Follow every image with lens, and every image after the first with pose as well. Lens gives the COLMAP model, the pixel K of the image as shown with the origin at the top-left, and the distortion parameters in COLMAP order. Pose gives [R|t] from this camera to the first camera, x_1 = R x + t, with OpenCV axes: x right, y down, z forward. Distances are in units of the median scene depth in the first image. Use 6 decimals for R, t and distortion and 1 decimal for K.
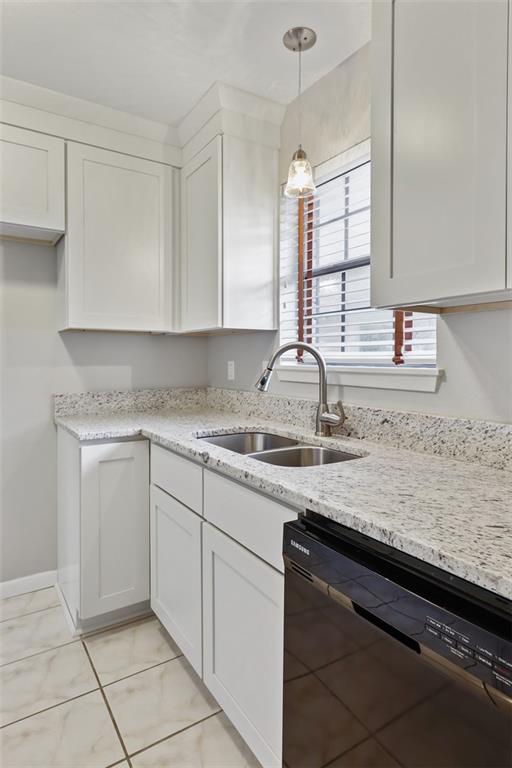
lens RADIAL K [[422.2, 0, 256.0], [0, 422.2, 384.0], [0, 0, 1]] dist [-0.003769, -0.000461]
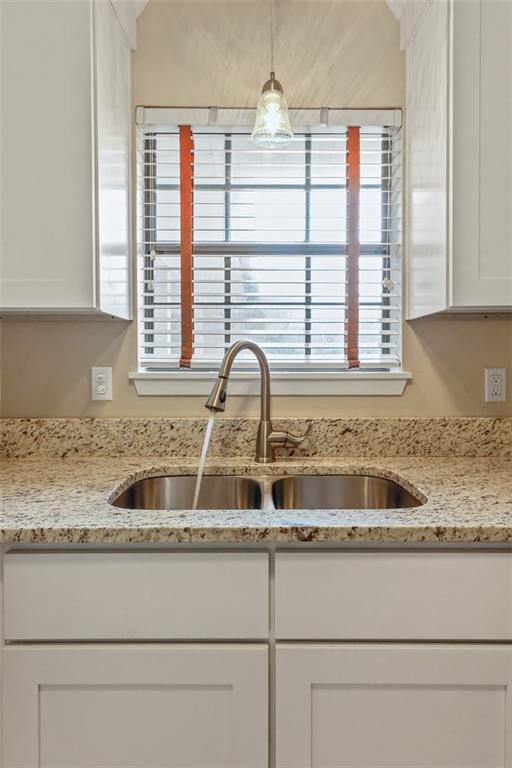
lens RADIAL K [[422.2, 0, 256.0], [0, 422.2, 384.0], [0, 0, 1]] dist [-0.003769, -0.000461]
pose [[0.564902, -0.037441, 0.824308, -0.550223], [0.053750, 0.998518, 0.008518, -0.031076], [-0.823405, 0.039495, 0.566078, 0.639521]]
